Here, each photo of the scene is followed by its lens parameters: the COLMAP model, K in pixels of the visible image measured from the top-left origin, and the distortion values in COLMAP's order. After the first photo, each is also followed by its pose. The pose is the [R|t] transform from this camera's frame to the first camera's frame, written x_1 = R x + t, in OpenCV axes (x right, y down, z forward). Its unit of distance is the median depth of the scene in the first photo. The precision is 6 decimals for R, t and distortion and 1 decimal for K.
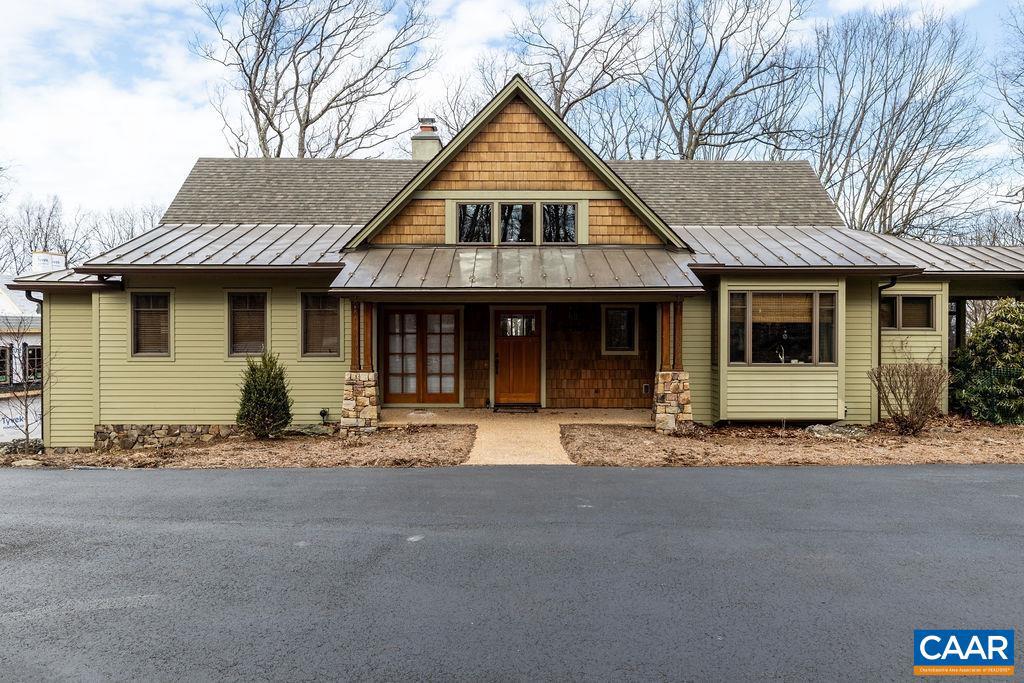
lens RADIAL K [[622.8, 0, 514.6], [0, 622.8, 337.2], [0, 0, 1]] dist [0.001059, 0.000432]
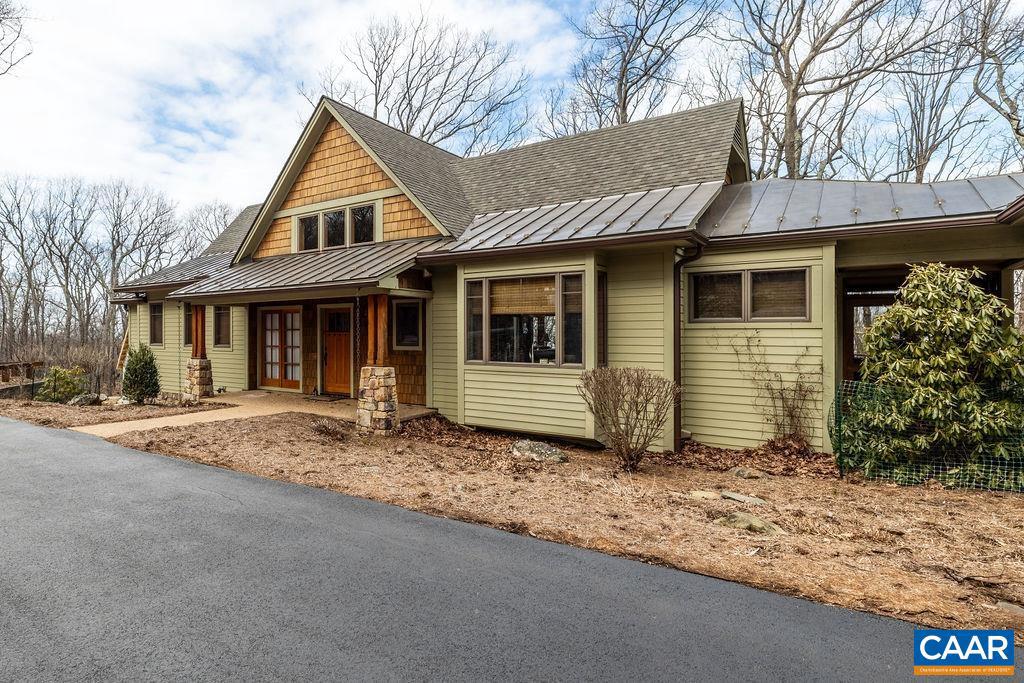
lens RADIAL K [[565.4, 0, 508.6], [0, 565.4, 338.0], [0, 0, 1]] dist [-0.004478, -0.000627]
pose [[0.805206, 0.002742, -0.592989, 0.855636], [-0.003695, 0.999993, -0.000393, 0.009010], [0.592984, 0.002508, 0.805211, 0.380546]]
